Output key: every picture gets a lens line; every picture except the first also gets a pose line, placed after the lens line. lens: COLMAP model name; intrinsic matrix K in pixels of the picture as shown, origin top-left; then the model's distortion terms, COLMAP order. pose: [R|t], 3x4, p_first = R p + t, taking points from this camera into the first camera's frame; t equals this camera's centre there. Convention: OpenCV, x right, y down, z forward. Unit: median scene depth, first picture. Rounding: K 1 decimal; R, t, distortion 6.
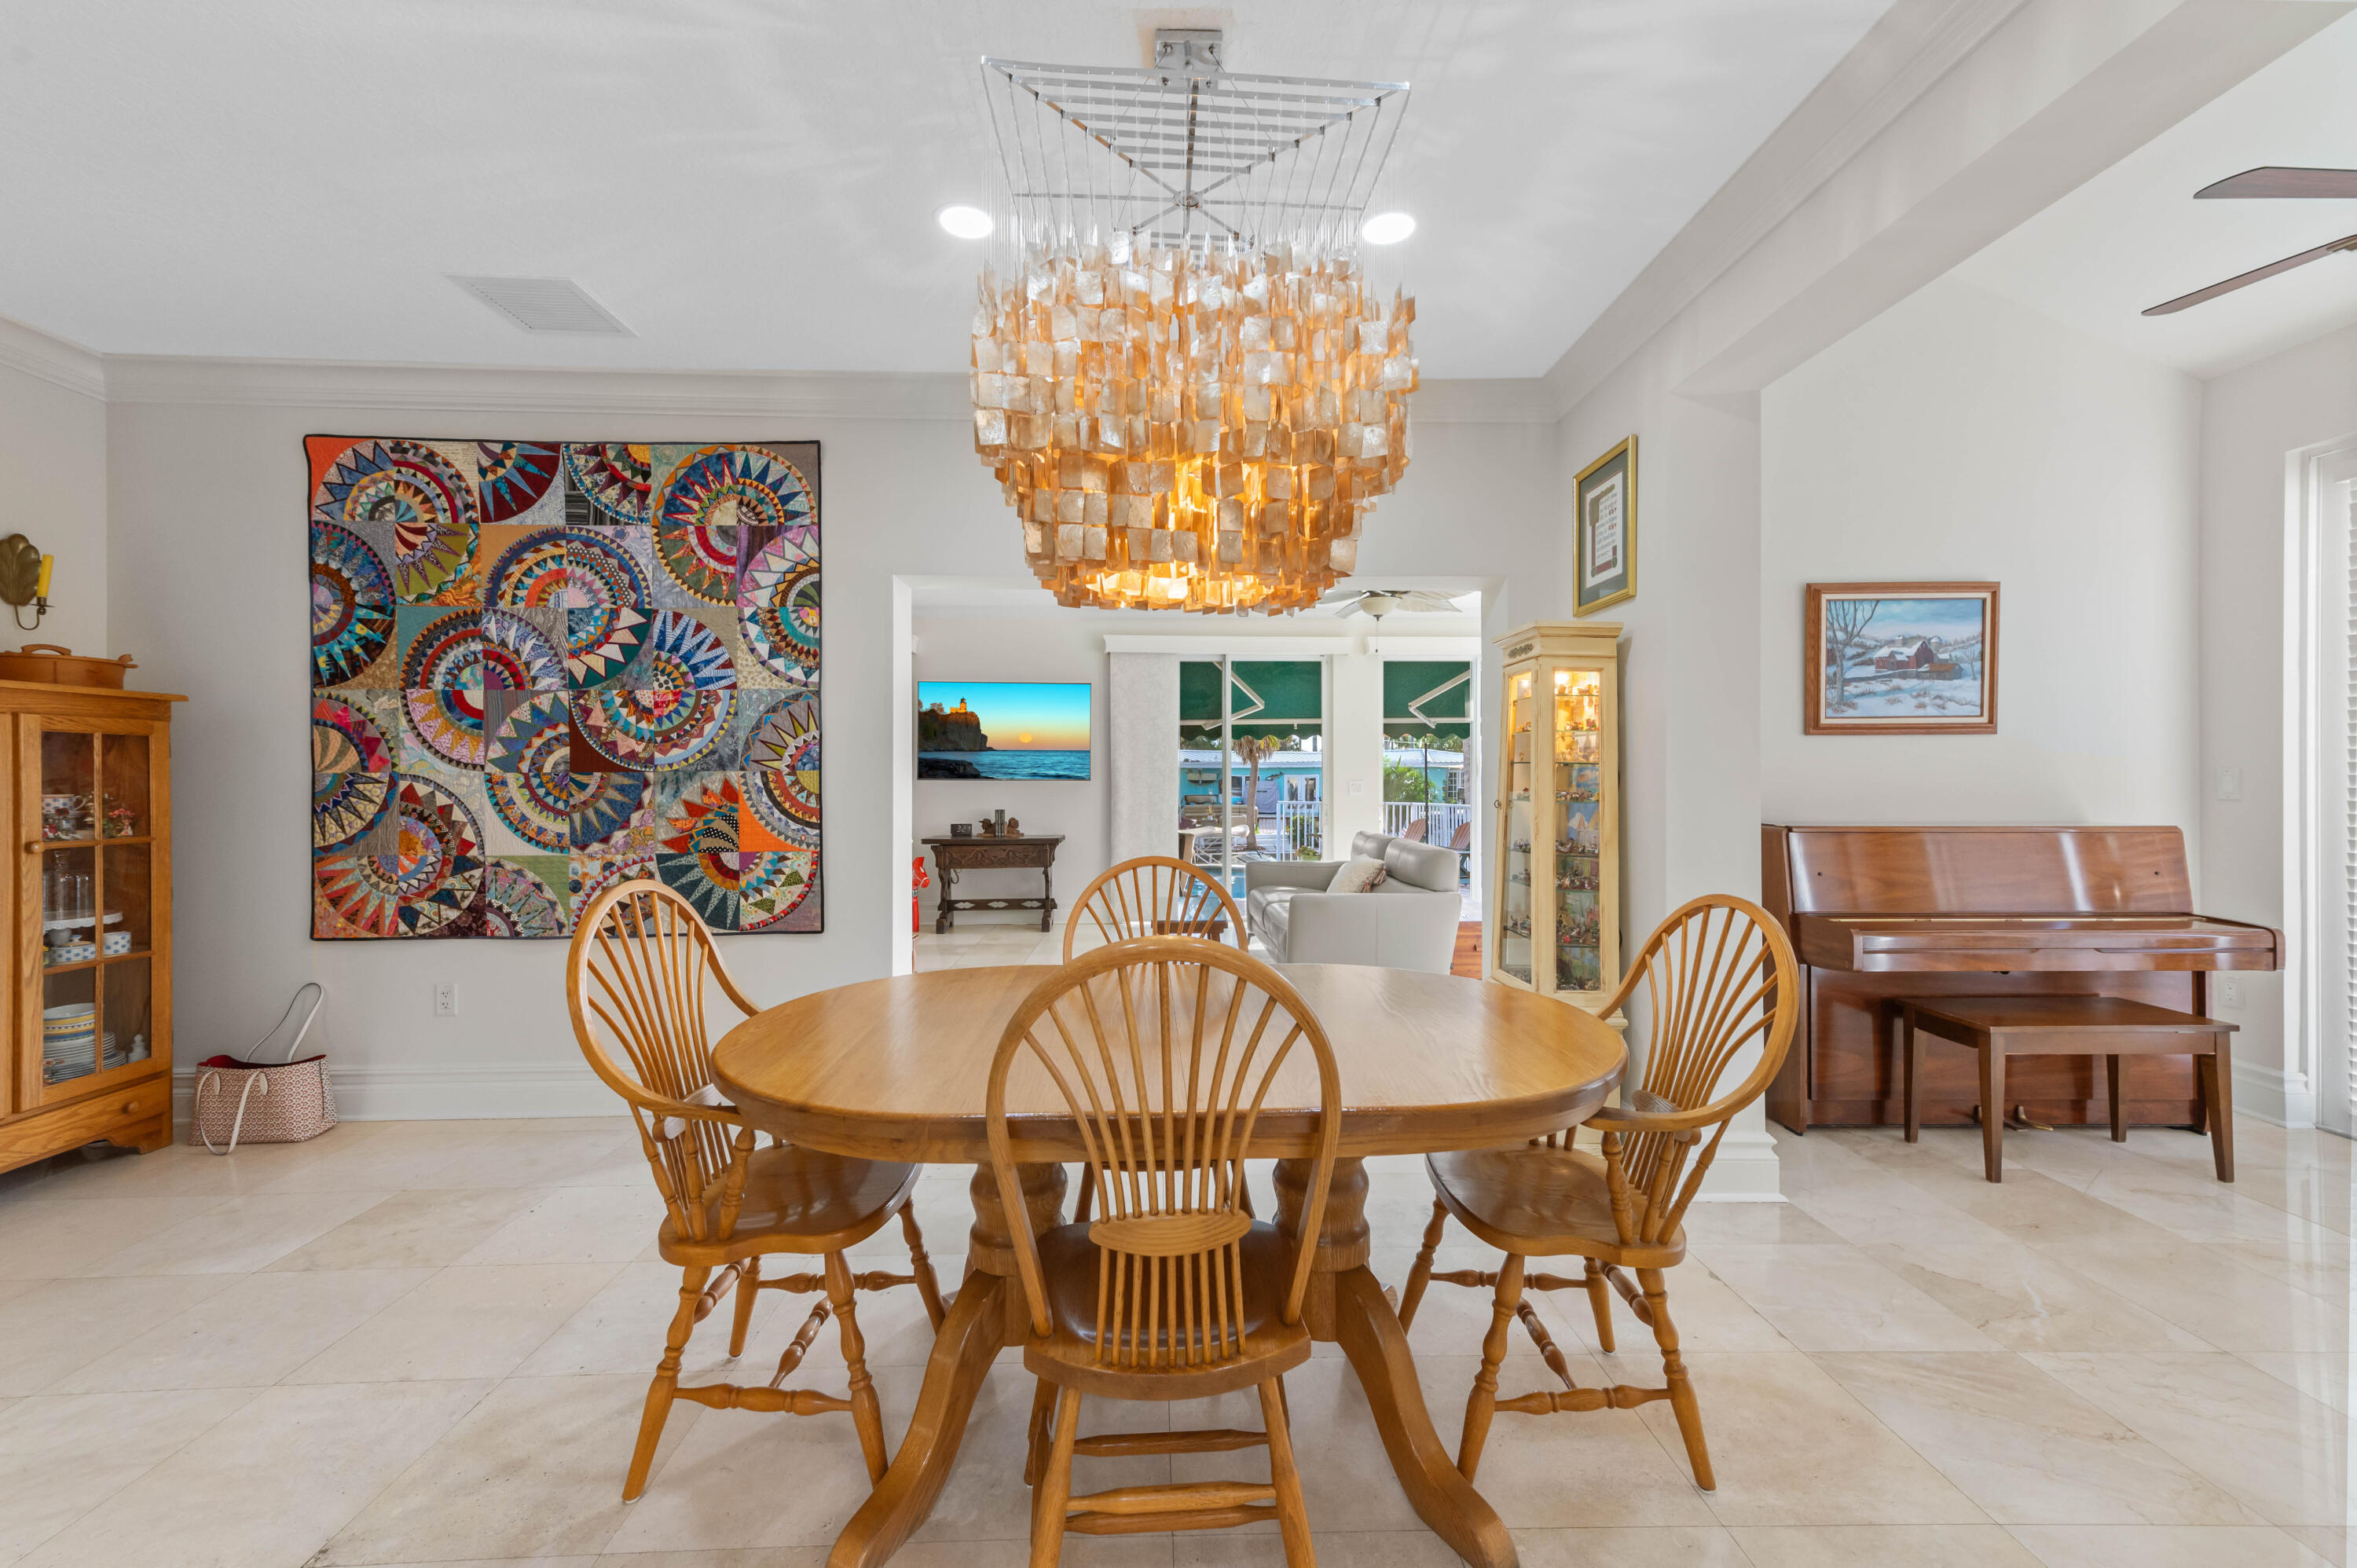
lens RADIAL K [[926.0, 0, 1179.4], [0, 926.0, 784.3], [0, 0, 1]] dist [0.012472, 0.000065]
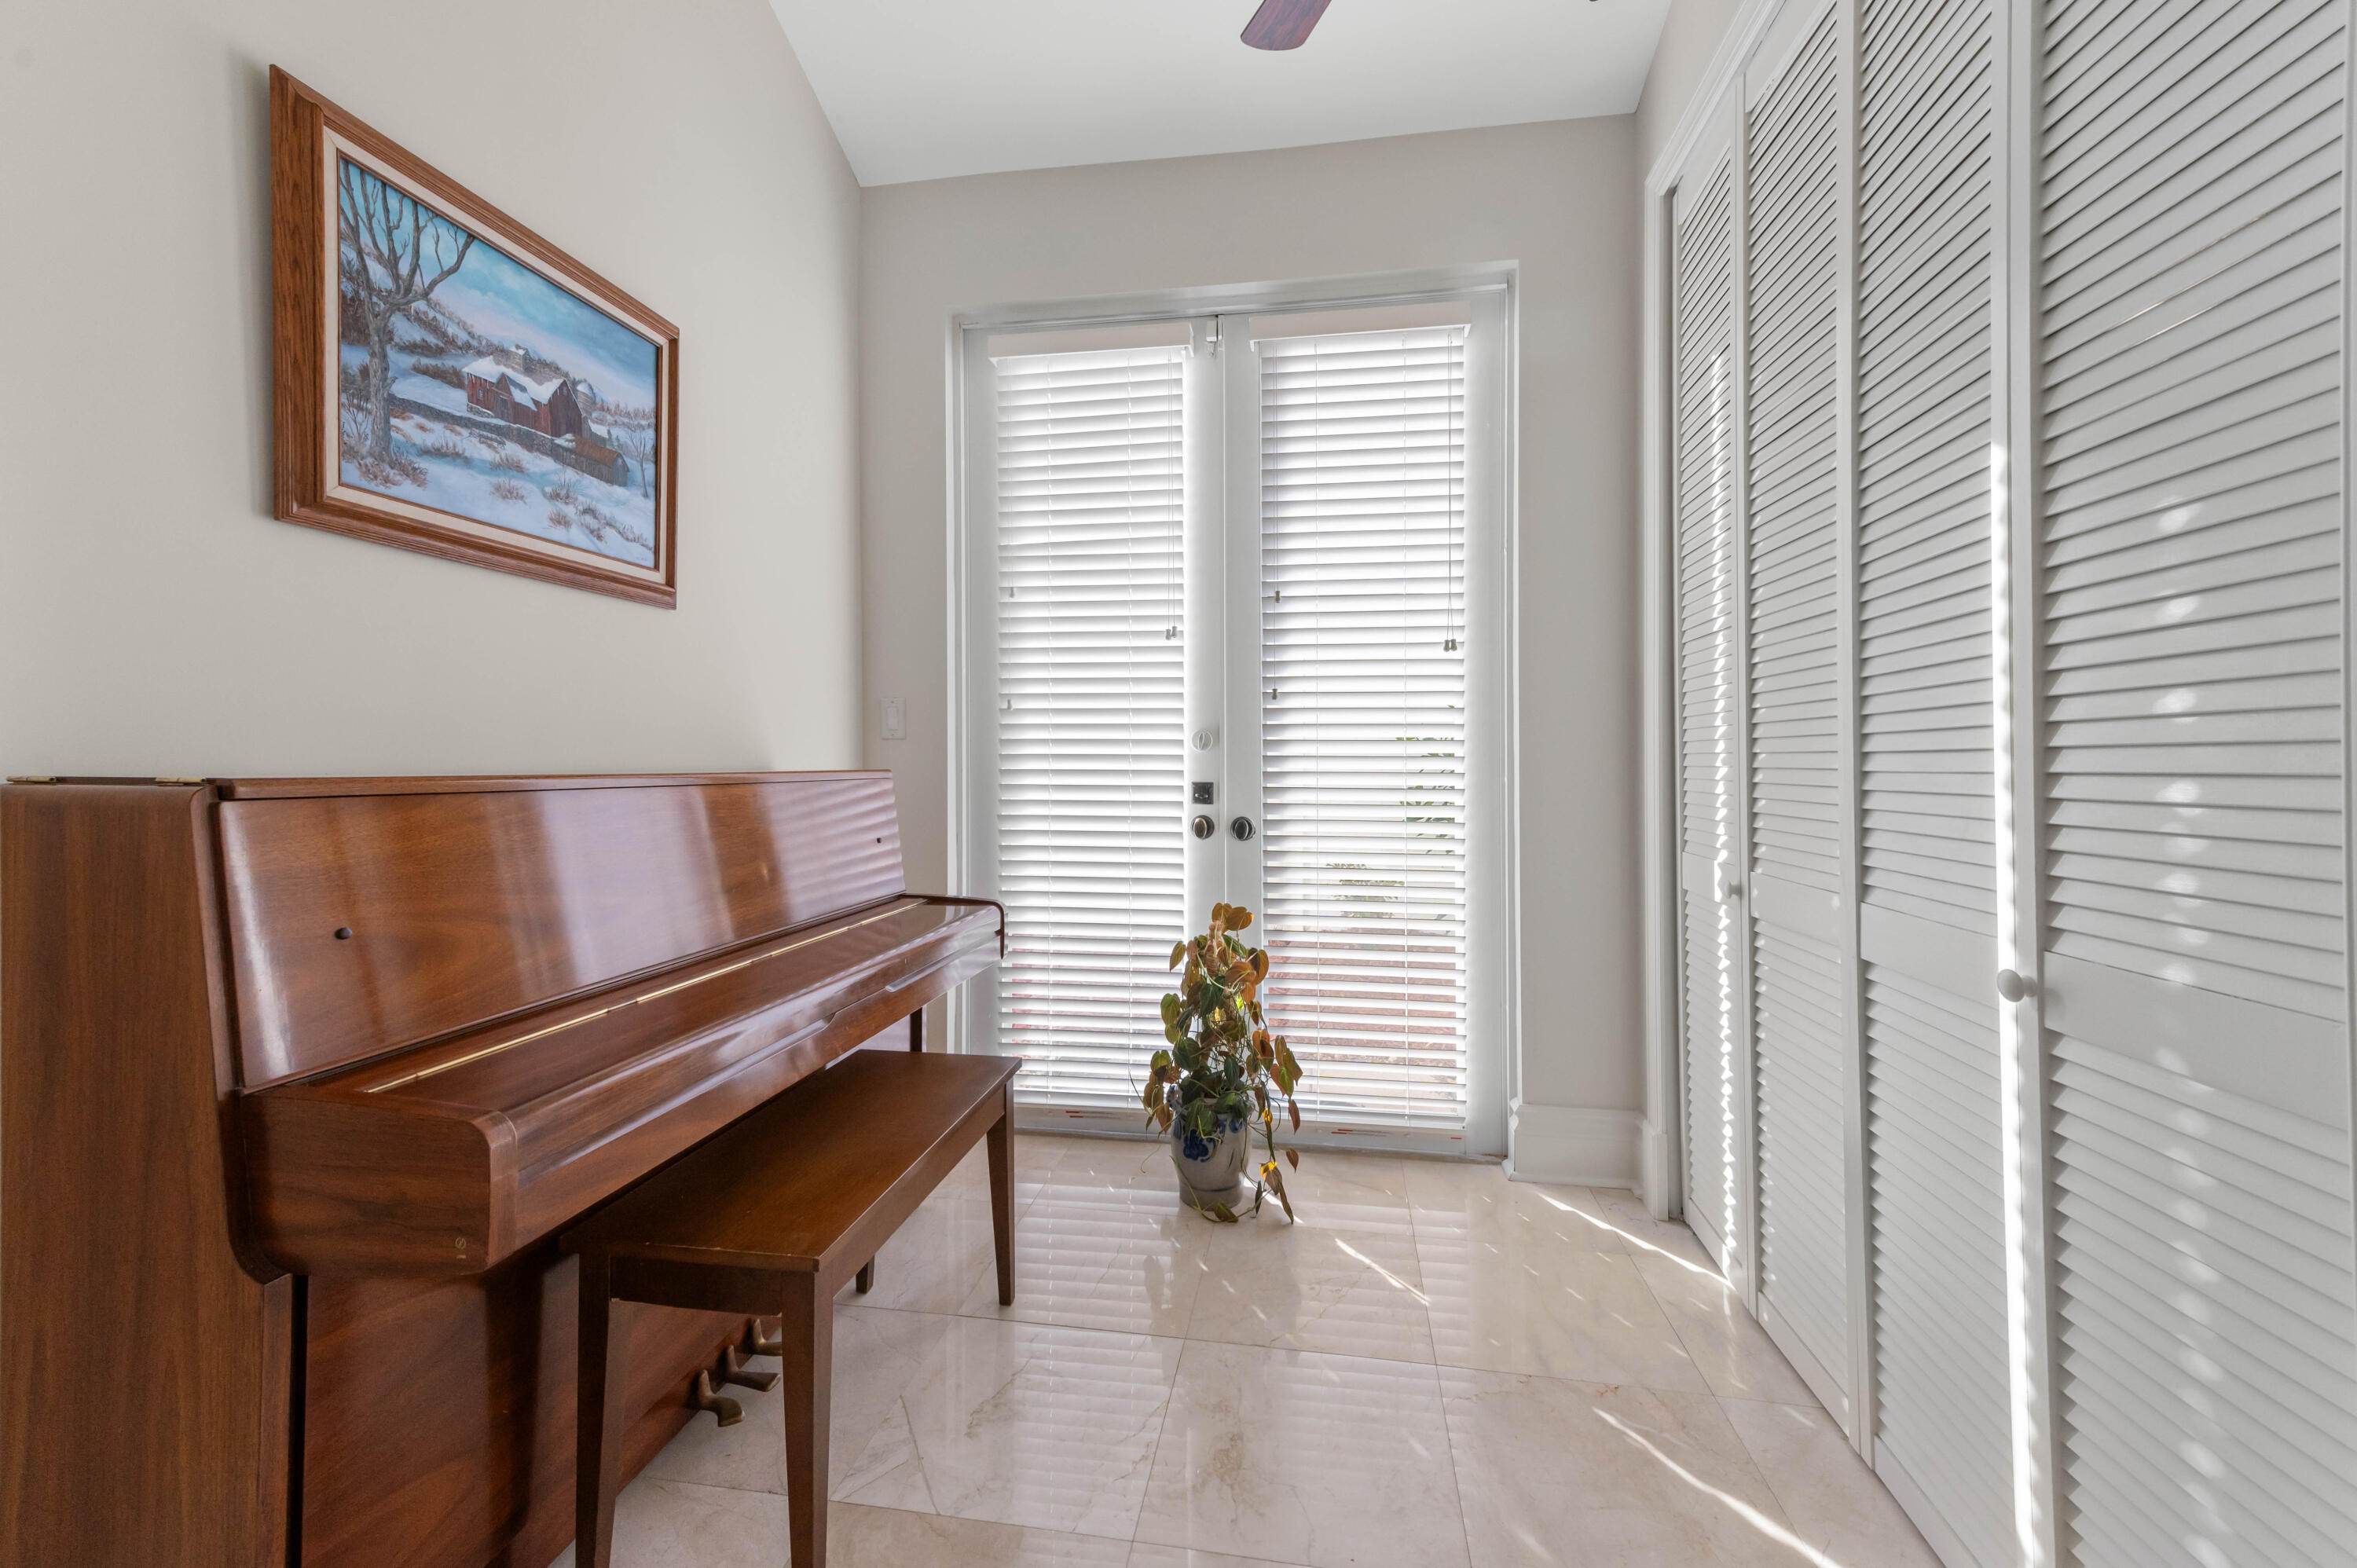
lens RADIAL K [[926.0, 0, 1176.4], [0, 926.0, 766.7], [0, 0, 1]] dist [0.012472, 0.000065]
pose [[0.195997, -0.004475, 0.980594, 0.400480], [0.000476, 0.999990, 0.004469, 0.036761], [-0.980604, -0.000409, 0.195997, 0.610151]]
